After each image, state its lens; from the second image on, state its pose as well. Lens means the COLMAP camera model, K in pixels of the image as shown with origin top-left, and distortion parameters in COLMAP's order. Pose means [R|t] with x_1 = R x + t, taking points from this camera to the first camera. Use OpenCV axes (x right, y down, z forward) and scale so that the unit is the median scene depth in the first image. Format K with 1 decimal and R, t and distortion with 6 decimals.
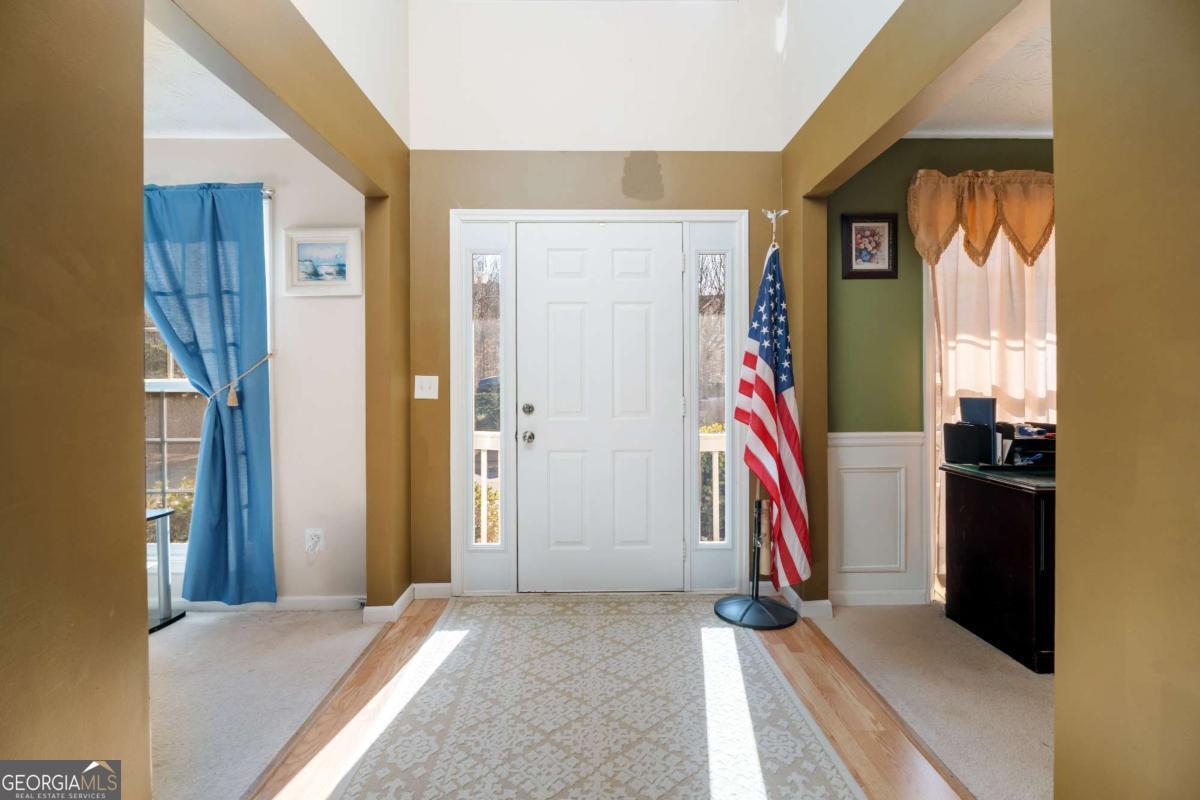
lens RADIAL K [[586.6, 0, 594.3], [0, 586.6, 383.3], [0, 0, 1]] dist [-0.006568, -0.000800]
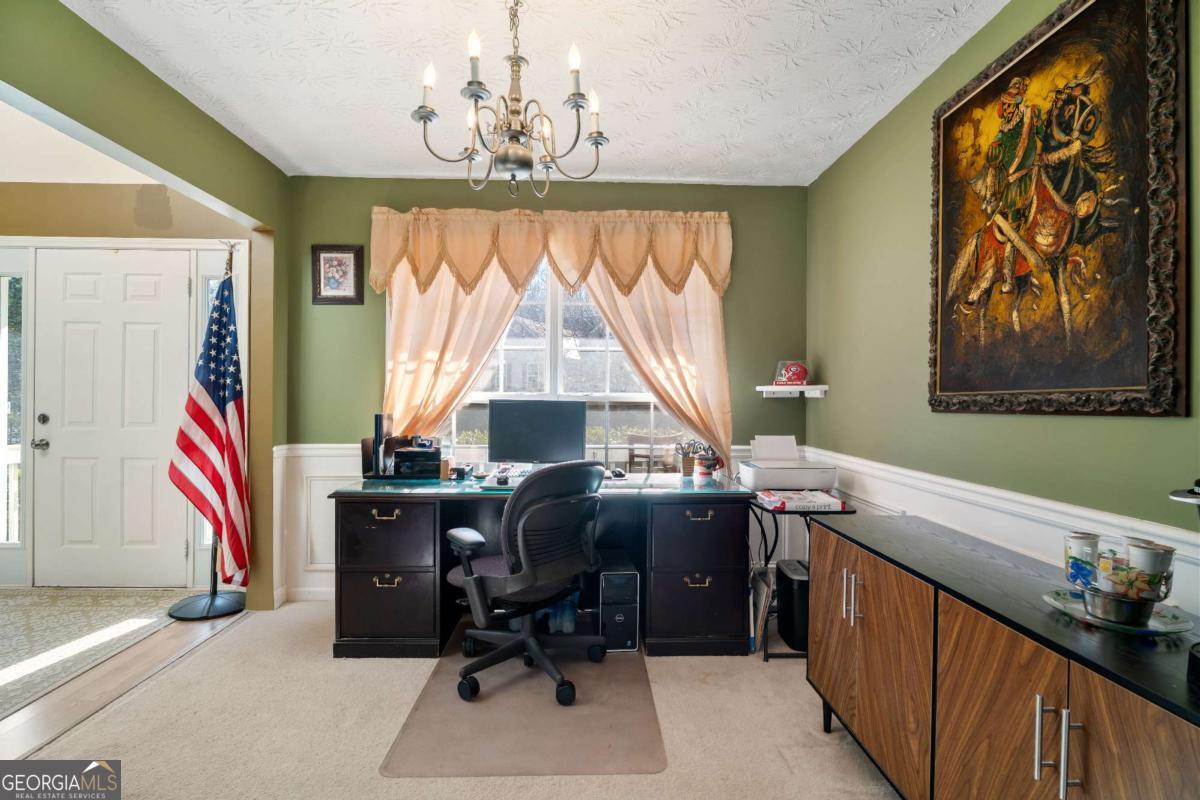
lens RADIAL K [[586.6, 0, 607.8], [0, 586.6, 399.8], [0, 0, 1]] dist [-0.006568, -0.000800]
pose [[0.999745, 0.014941, 0.016953, 0.962955], [-0.014971, 0.999887, 0.001648, -0.009372], [-0.016927, -0.001901, 0.999855, -0.106766]]
